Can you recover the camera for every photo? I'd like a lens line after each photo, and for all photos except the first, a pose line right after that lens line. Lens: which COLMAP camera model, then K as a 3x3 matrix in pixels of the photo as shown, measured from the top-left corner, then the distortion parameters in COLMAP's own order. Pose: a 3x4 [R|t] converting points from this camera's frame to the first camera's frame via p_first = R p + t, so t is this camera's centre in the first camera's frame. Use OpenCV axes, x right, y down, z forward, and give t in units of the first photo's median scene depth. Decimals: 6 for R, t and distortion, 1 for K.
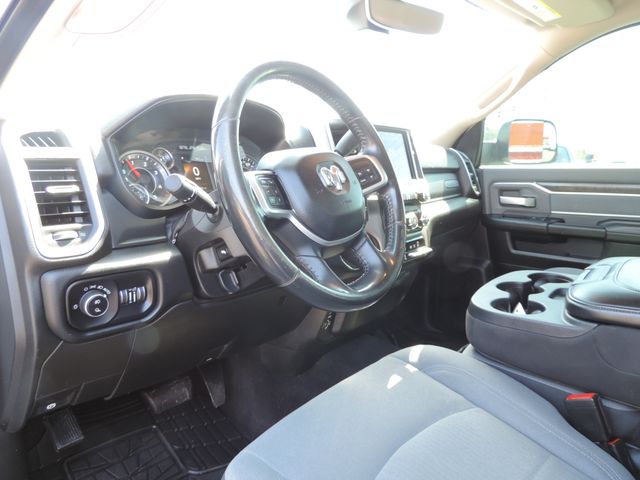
lens RADIAL K [[453.9, 0, 320.0], [0, 453.9, 240.0], [0, 0, 1]] dist [-0.022271, -0.000583]
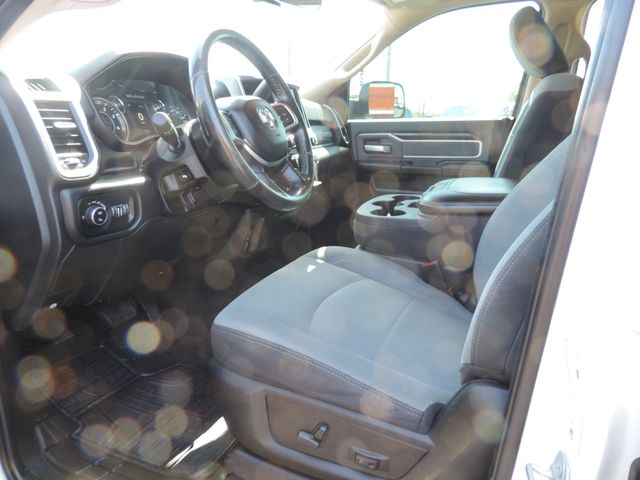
lens RADIAL K [[453.9, 0, 320.0], [0, 453.9, 240.0], [0, 0, 1]] dist [-0.022271, -0.000583]
pose [[0.953537, -0.077276, 0.291195, -0.214928], [0.054403, 0.994821, 0.085854, 0.108282], [-0.296322, -0.066023, 0.952803, -0.344386]]
